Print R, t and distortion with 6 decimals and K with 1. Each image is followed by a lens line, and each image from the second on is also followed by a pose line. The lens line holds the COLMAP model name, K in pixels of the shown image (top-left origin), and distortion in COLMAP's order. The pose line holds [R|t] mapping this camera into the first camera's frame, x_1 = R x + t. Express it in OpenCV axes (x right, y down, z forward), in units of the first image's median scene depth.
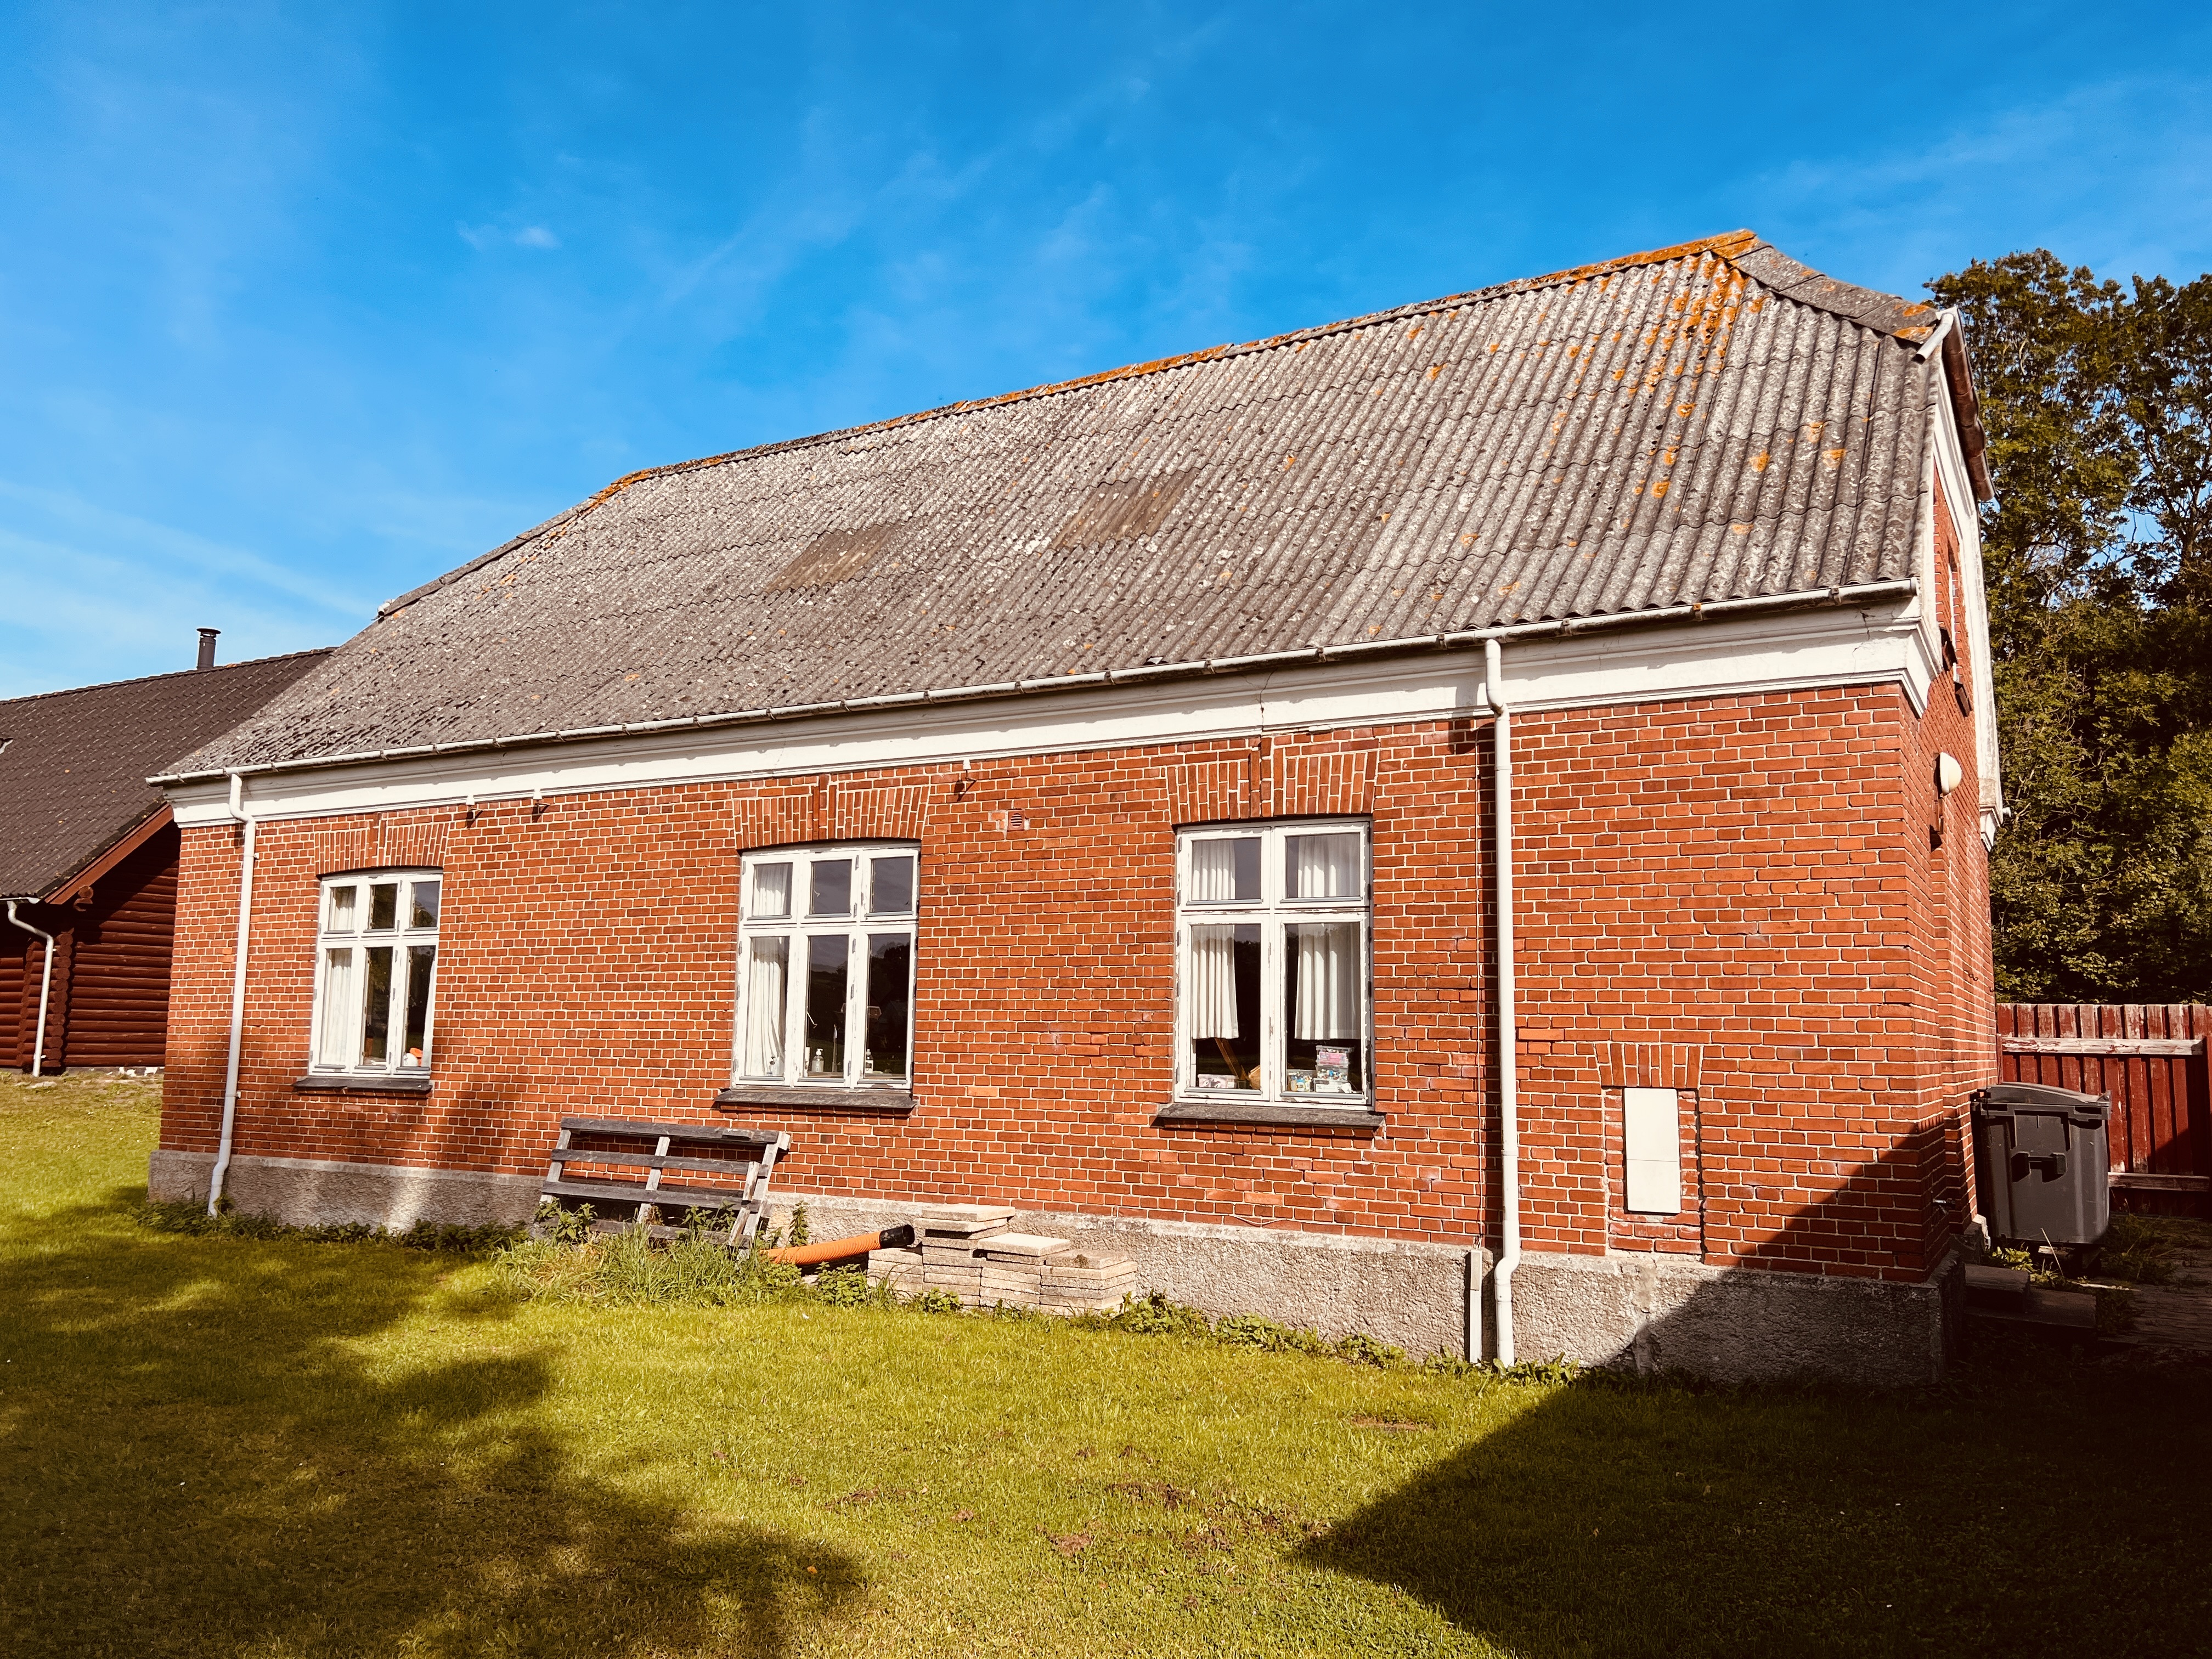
lens RADIAL K [[1738.8, 0, 1040.1], [0, 1738.8, 833.0], [0, 0, 1]] dist [0.039680, -0.059062]
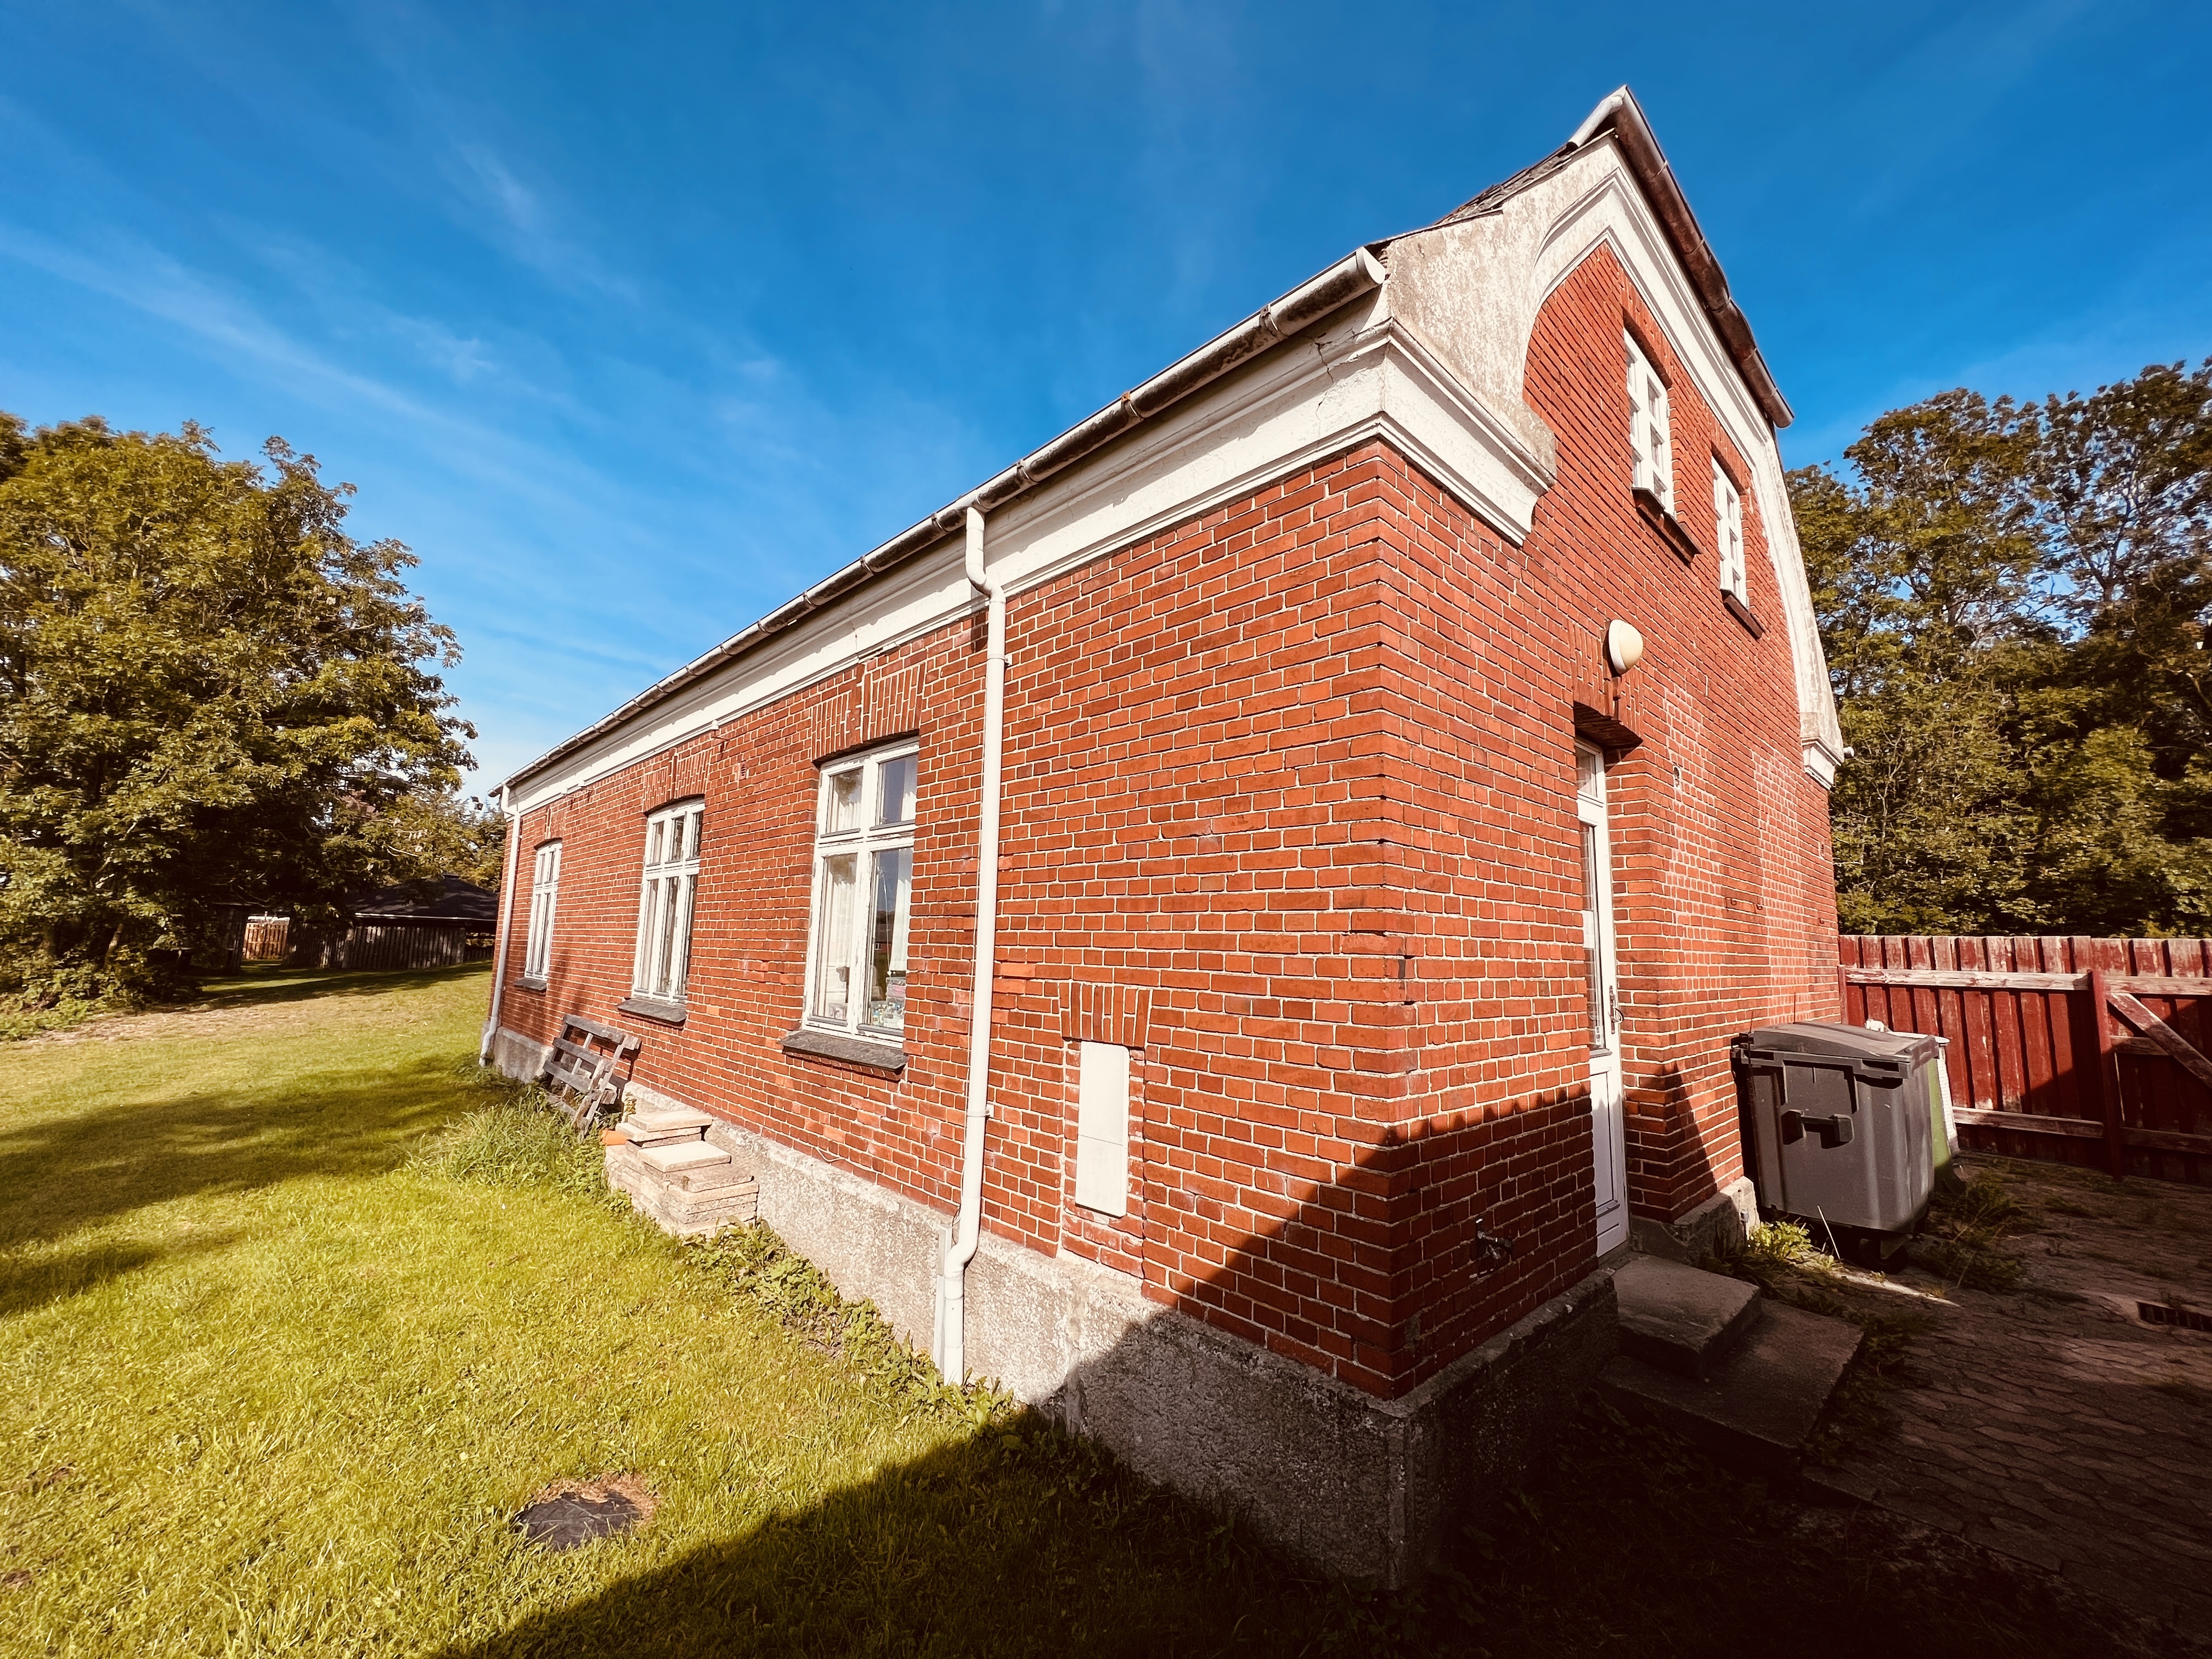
lens RADIAL K [[894.3, 0, 1108.7], [0, 894.3, 834.0], [0, 0, 1]] dist [-0.003180, 0.000631]
pose [[0.962212, -0.027341, -0.270927, 0.367553], [0.023294, 0.999564, -0.018144, 0.049558], [0.271305, 0.011148, 0.962429, 0.499687]]
